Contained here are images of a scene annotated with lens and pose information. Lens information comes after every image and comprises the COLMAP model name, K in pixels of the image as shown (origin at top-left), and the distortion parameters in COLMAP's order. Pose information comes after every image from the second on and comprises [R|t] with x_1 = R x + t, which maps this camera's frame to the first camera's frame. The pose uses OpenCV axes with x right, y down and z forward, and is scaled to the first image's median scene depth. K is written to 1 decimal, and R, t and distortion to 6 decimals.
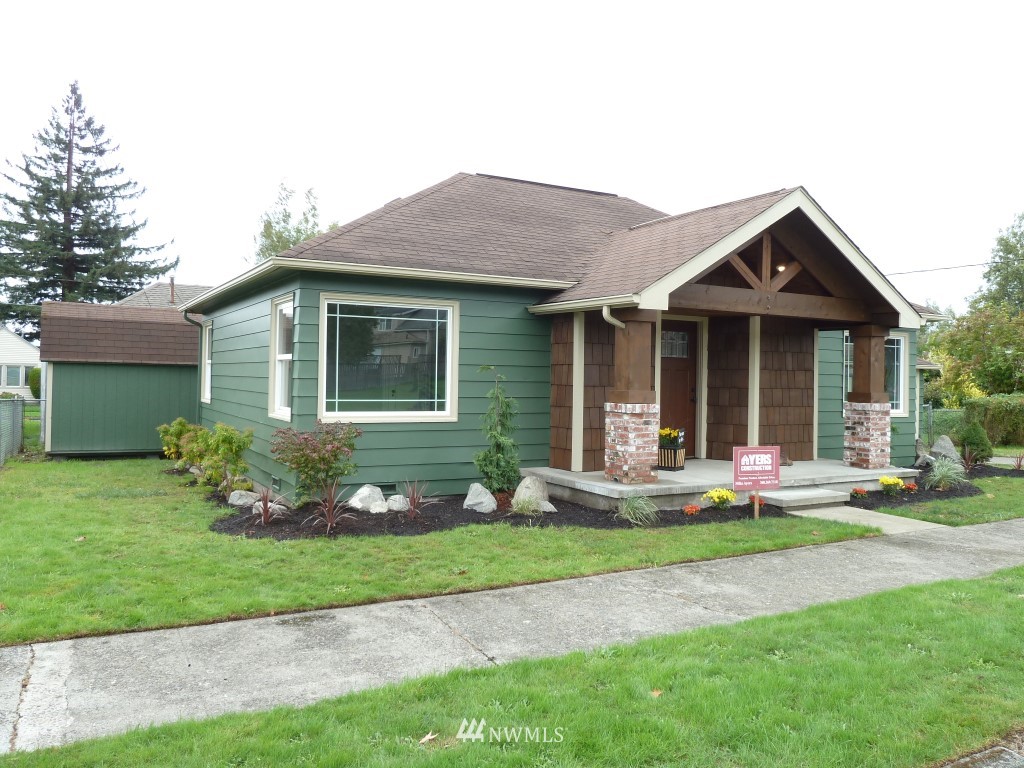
lens RADIAL K [[805.4, 0, 512.0], [0, 805.4, 384.0], [0, 0, 1]] dist [0.005368, -0.106944]
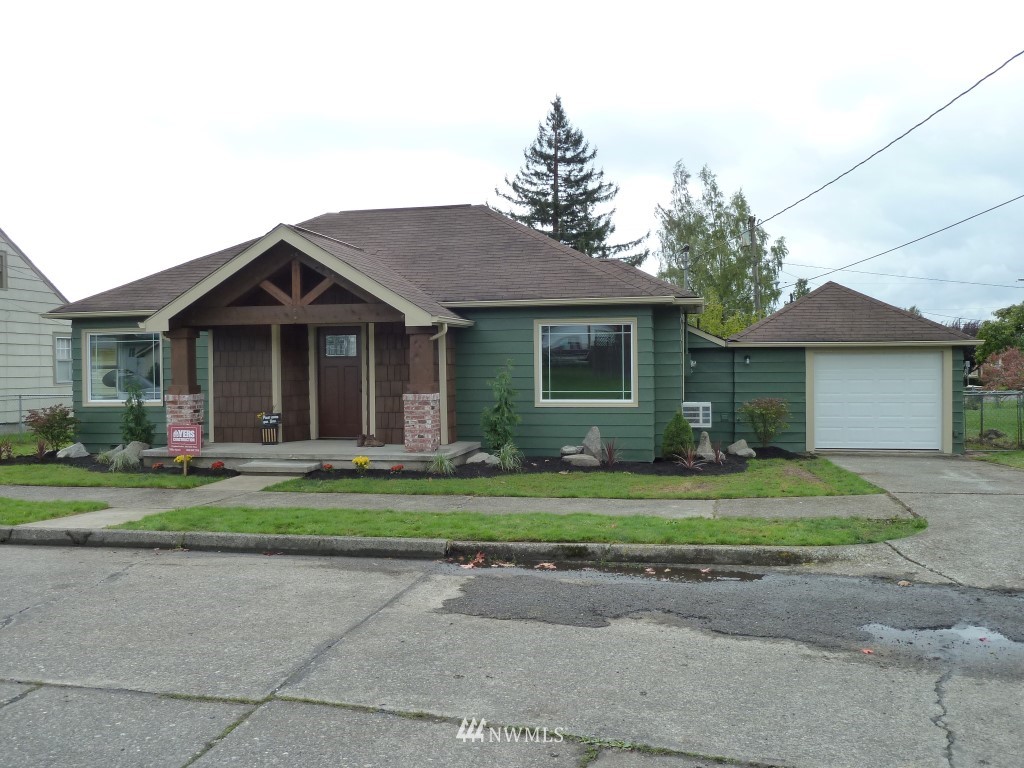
lens RADIAL K [[894.4, 0, 512.0], [0, 894.4, 384.0], [0, 0, 1]] dist [0.006694, 0.002777]
pose [[0.742831, -0.007560, -0.669436, 1.107826], [0.018183, 0.999795, 0.008886, 0.001308], [0.669232, -0.018773, 0.742816, 0.130541]]
